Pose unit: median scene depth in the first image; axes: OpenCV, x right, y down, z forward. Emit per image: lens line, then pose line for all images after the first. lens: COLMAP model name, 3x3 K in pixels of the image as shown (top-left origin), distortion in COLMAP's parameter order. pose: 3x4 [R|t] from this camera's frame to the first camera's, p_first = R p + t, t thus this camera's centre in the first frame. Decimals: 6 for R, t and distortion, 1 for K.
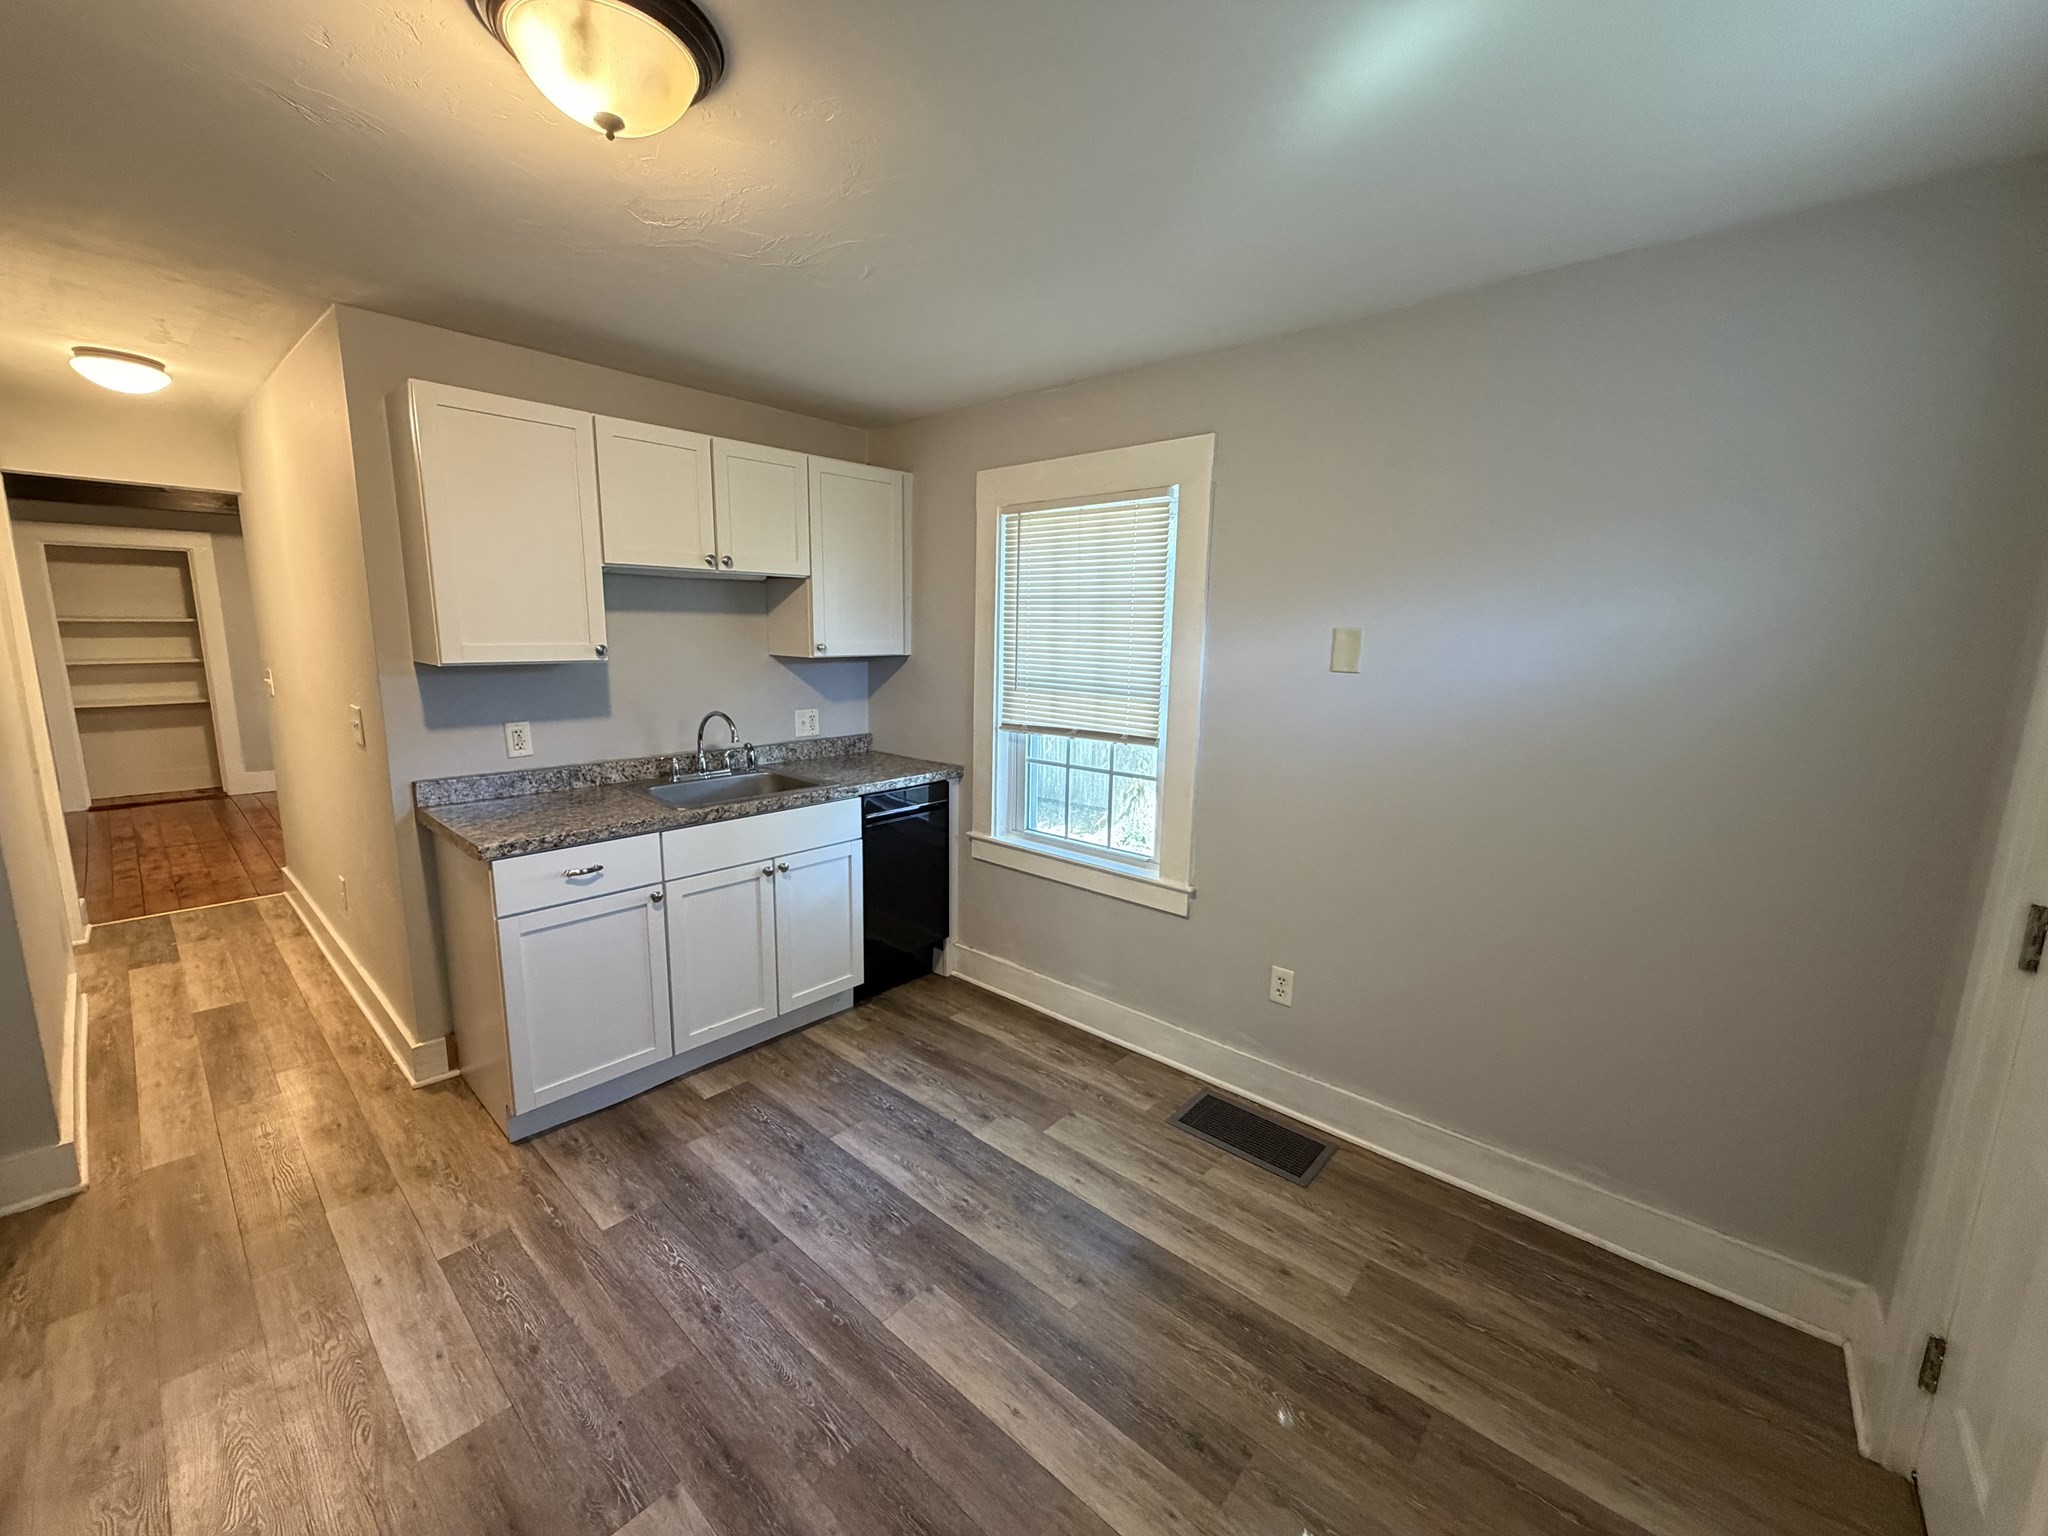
lens RADIAL K [[815.5, 0, 1016.5], [0, 815.5, 769.8], [0, 0, 1]] dist [0.000478, -0.000114]
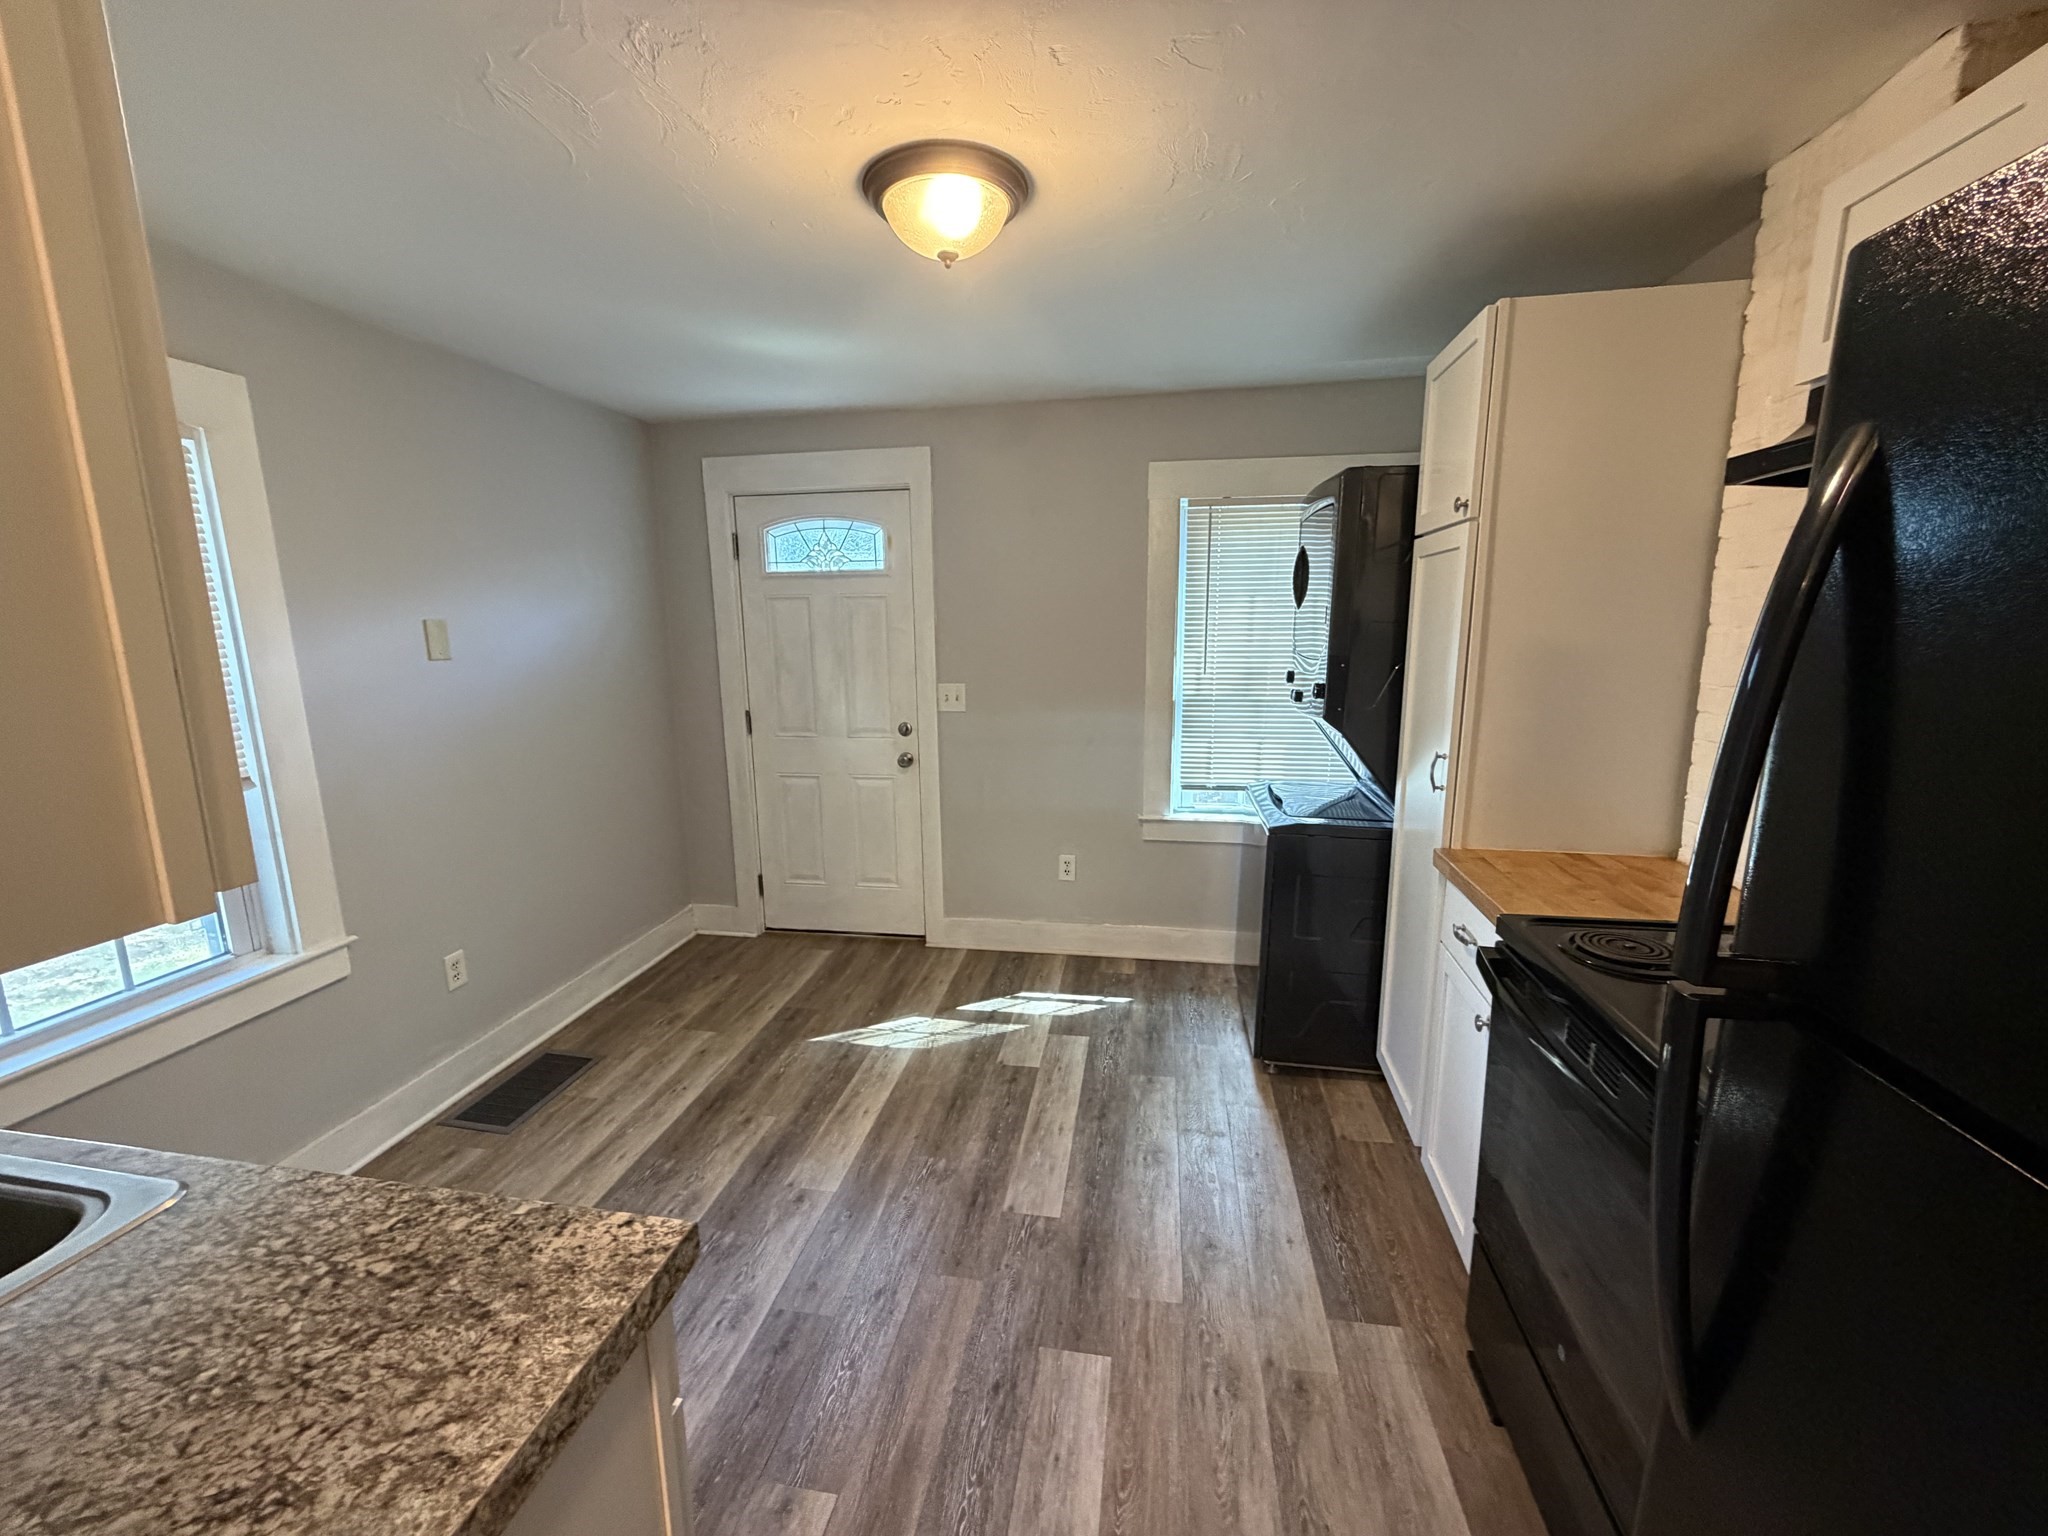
lens RADIAL K [[815.5, 0, 1016.5], [0, 815.5, 769.8], [0, 0, 1]] dist [0.000478, -0.000114]
pose [[-0.530469, -0.170652, 0.830350, -0.959735], [0.146435, 0.946355, 0.288043, -0.185201], [-0.834961, 0.274391, -0.477023, 0.932650]]
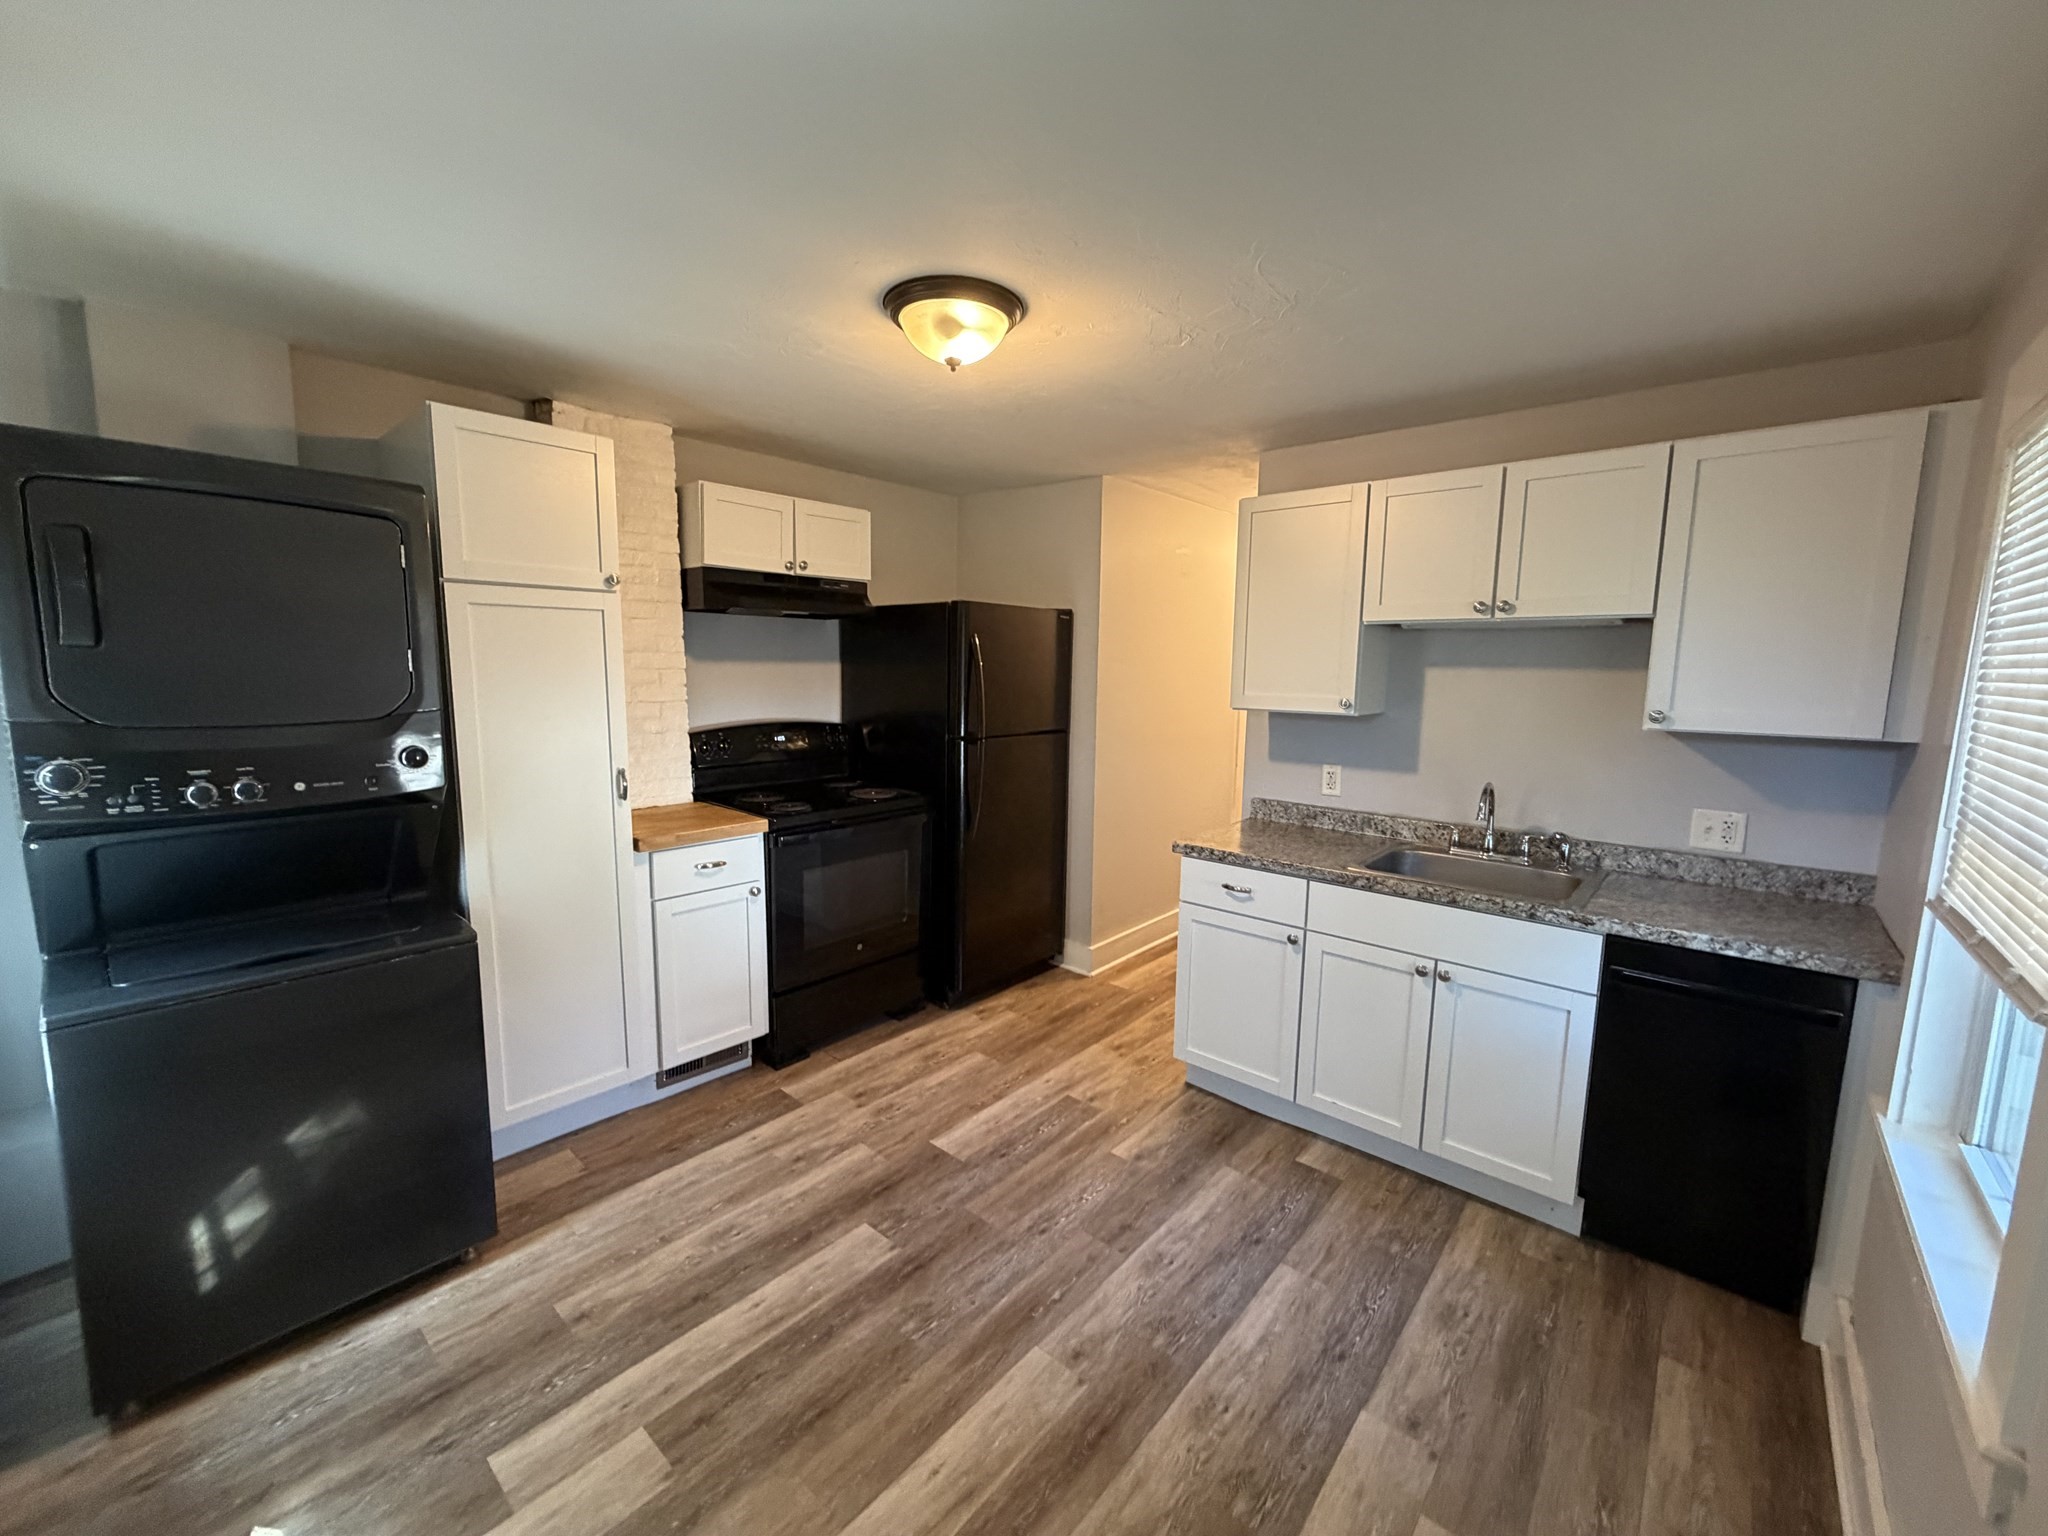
lens RADIAL K [[815.5, 0, 1016.5], [0, 815.5, 769.8], [0, 0, 1]] dist [0.000478, -0.000114]
pose [[0.014413, 0.111380, -0.993673, 0.612604], [-0.189264, 0.976116, 0.106667, -0.107662], [0.981821, 0.186529, 0.035149, 0.633423]]
